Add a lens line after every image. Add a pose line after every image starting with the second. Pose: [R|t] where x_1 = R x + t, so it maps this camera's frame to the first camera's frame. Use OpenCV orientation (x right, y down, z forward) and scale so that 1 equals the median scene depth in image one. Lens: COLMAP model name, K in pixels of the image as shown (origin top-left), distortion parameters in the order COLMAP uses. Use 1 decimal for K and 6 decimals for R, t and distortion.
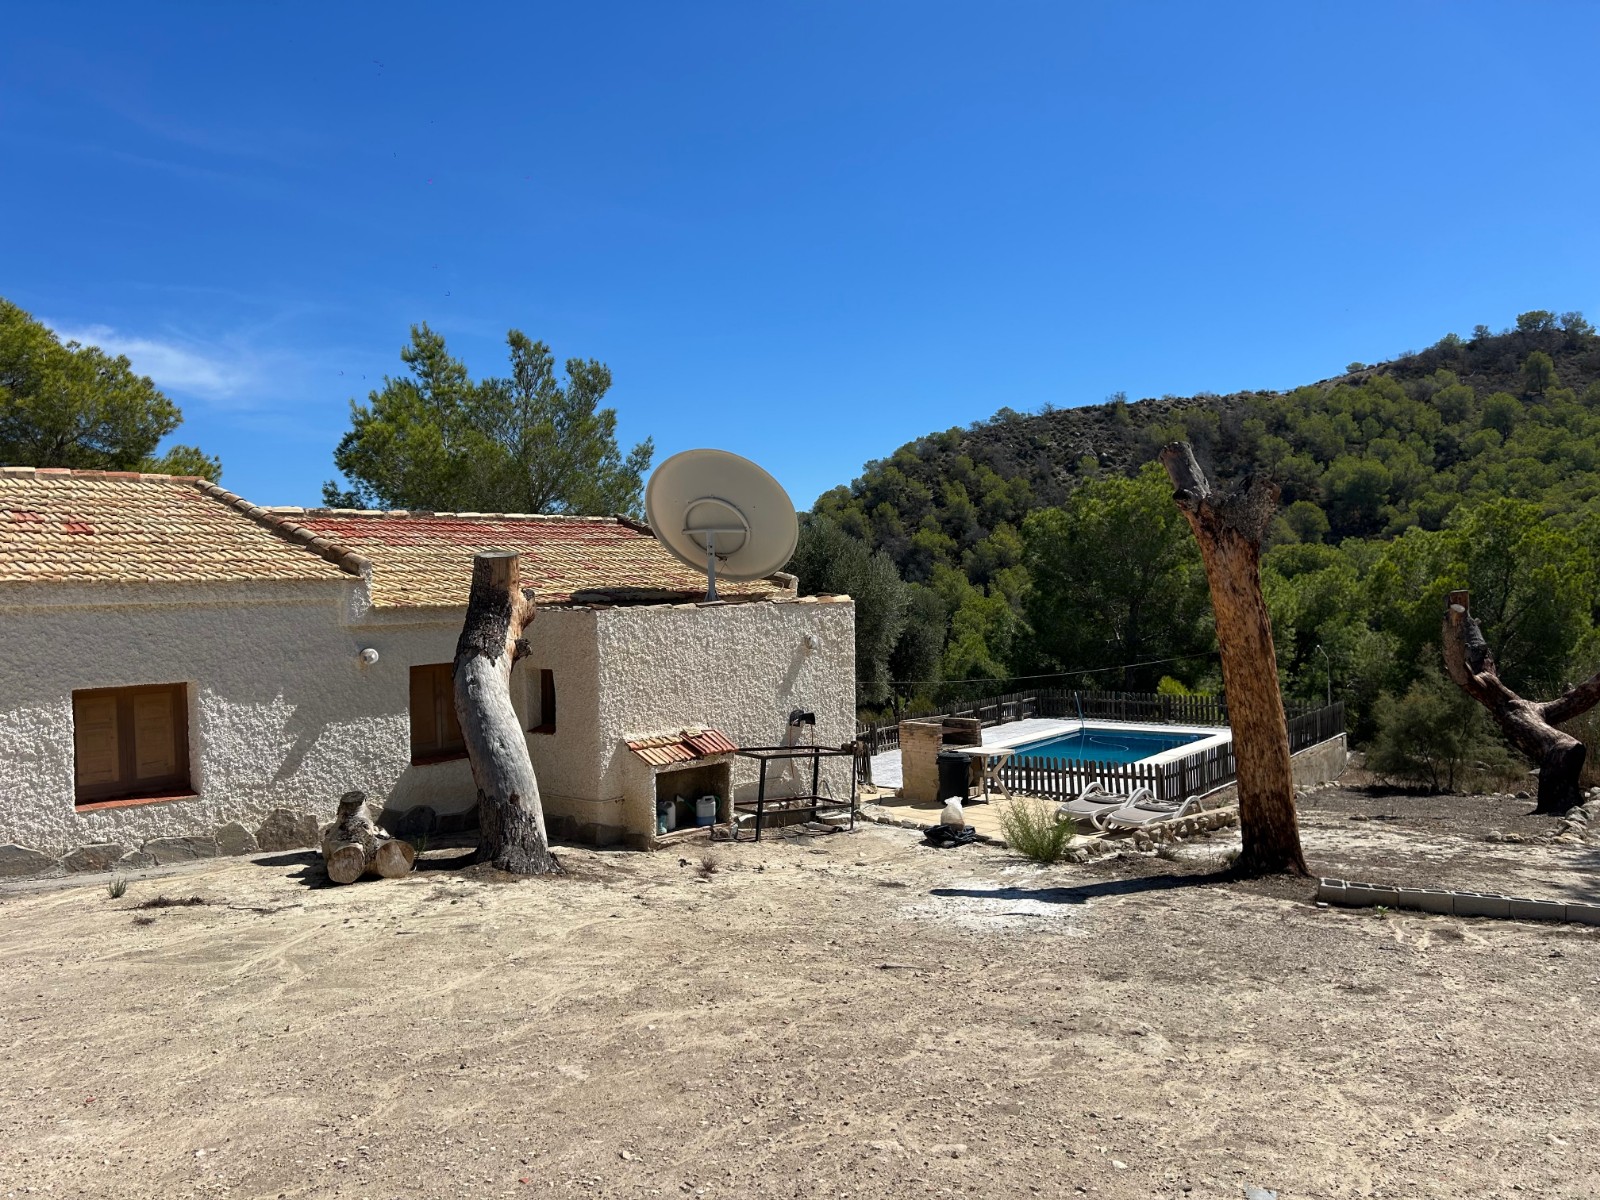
lens RADIAL K [[1196.4, 0, 799.8], [0, 1196.4, 603.2], [0, 0, 1]] dist [0.055271, -0.051921]
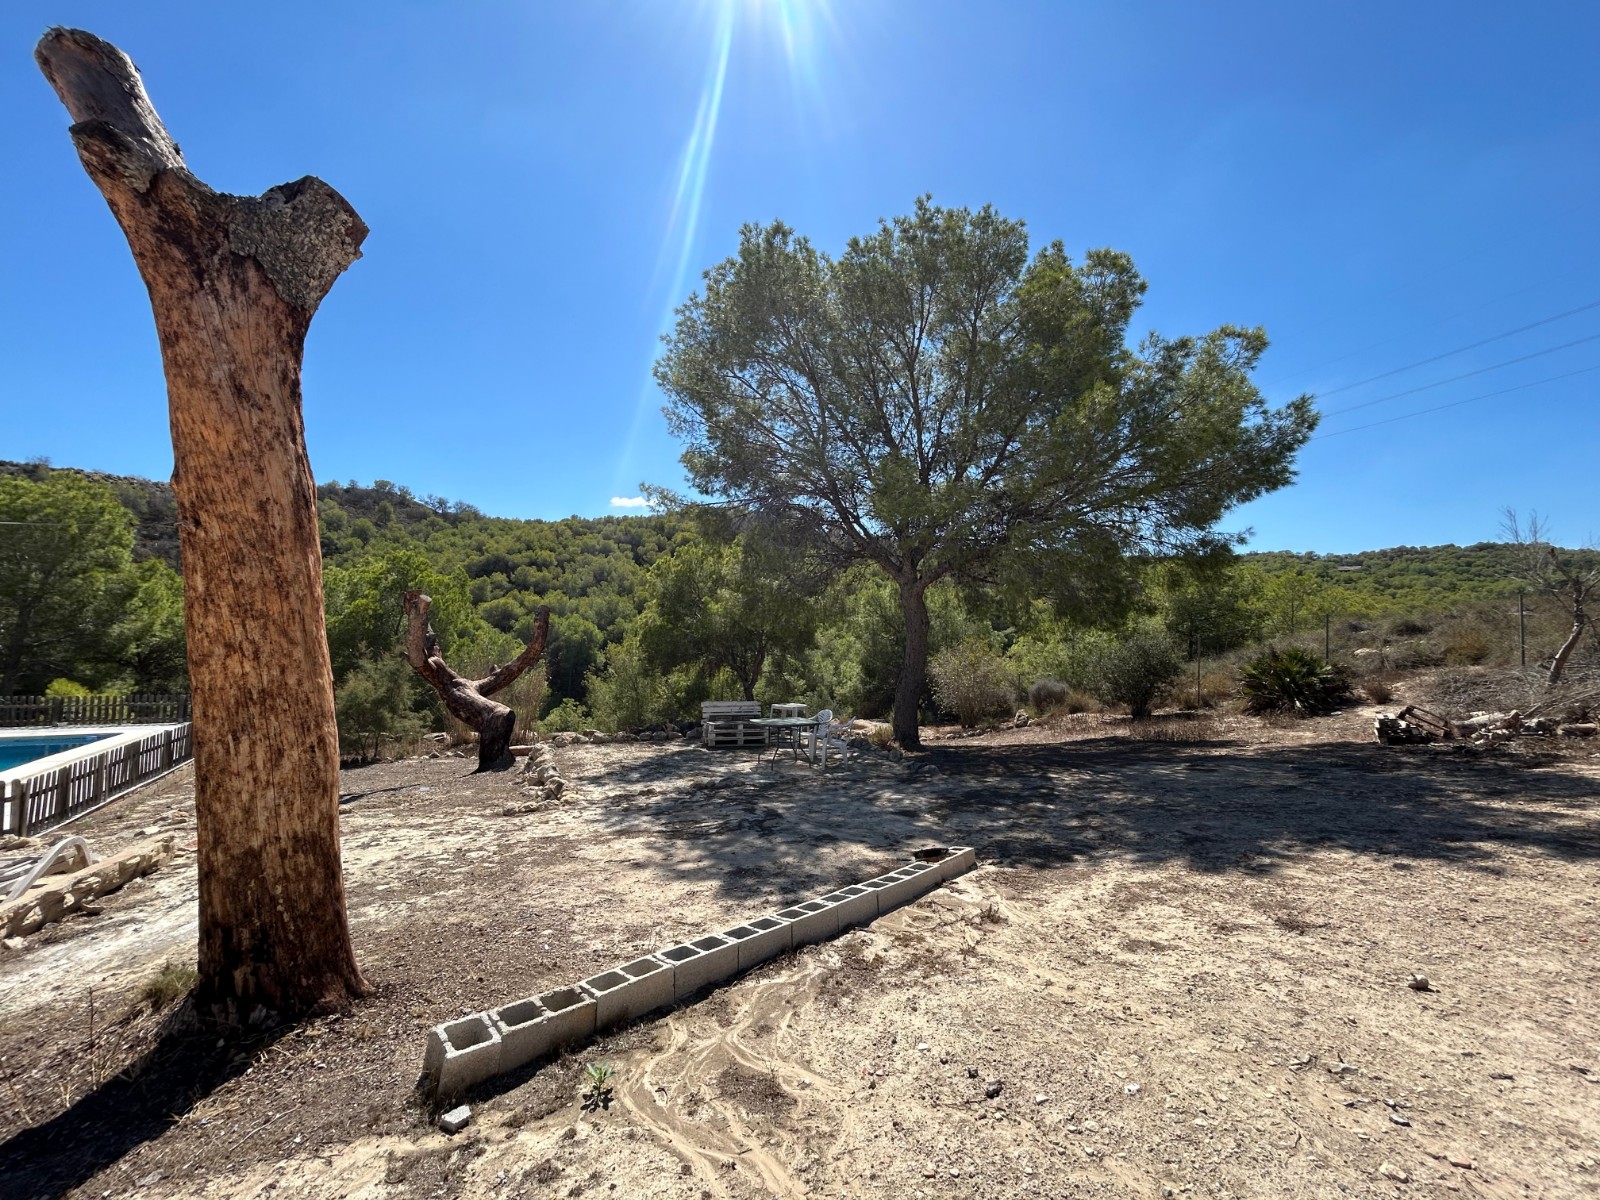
lens RADIAL K [[645.9, 0, 800.5], [0, 645.9, 600.1], [0, 0, 1]] dist [0.000336, -0.000733]
pose [[0.420151, 0.086972, 0.903277, 0.136415], [-0.025563, 0.996136, -0.084022, 0.046119], [-0.907094, 0.012212, 0.420751, 0.406537]]
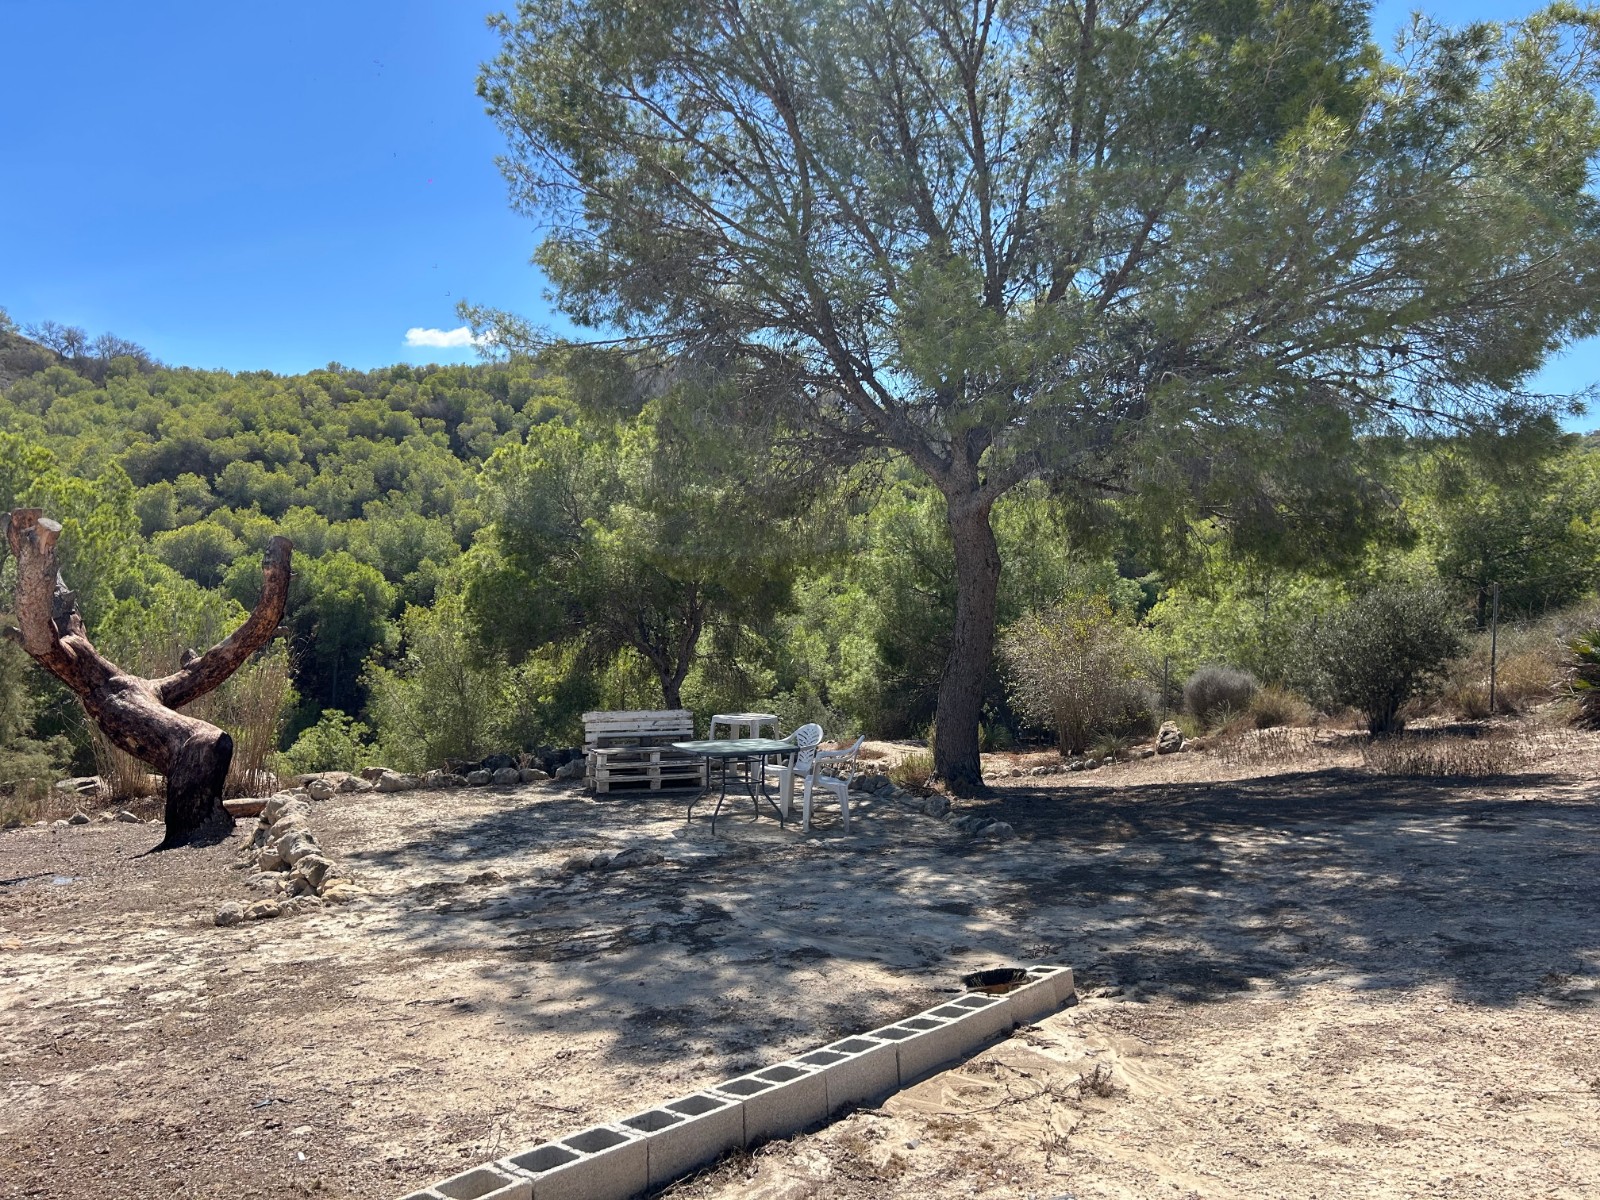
lens RADIAL K [[1196.4, 0, 799.0], [0, 1196.4, 595.6], [0, 0, 1]] dist [0.055271, -0.051921]
pose [[0.396131, 0.029078, 0.917733, 0.134615], [-0.017184, 0.999558, -0.024253, 0.045902], [-0.918033, -0.006163, 0.396456, 0.404449]]
